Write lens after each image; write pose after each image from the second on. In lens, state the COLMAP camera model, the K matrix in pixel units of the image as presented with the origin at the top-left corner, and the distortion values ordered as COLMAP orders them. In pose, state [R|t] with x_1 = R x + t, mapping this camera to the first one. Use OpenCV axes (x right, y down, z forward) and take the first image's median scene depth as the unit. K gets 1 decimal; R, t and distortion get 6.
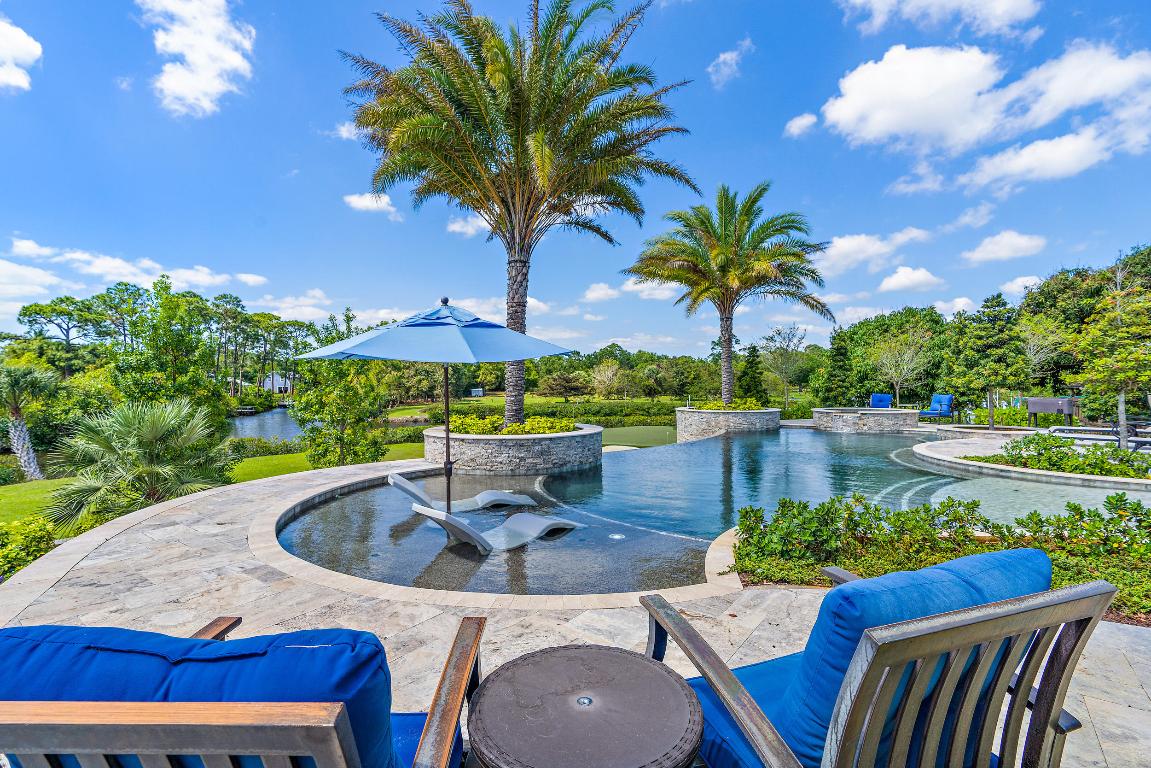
lens RADIAL K [[543.0, 0, 573.6], [0, 543.0, 380.0], [0, 0, 1]] dist [-0.019954, -0.000286]
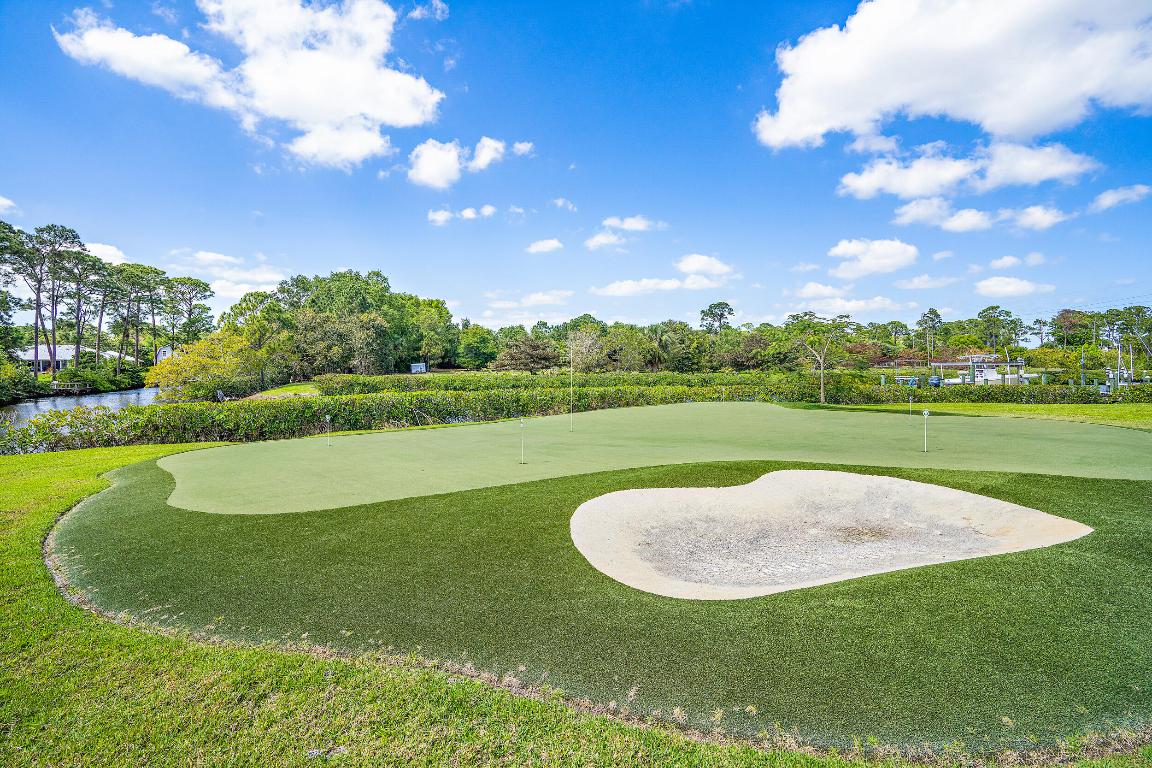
lens RADIAL K [[543.4, 0, 574.1], [0, 543.4, 380.0], [0, 0, 1]] dist [-0.019954, -0.000286]
pose [[0.997485, 0.000698, 0.070879, -0.010355], [-0.002520, 0.999669, 0.025623, 0.026617], [-0.070838, -0.025737, 0.997156, 0.262034]]
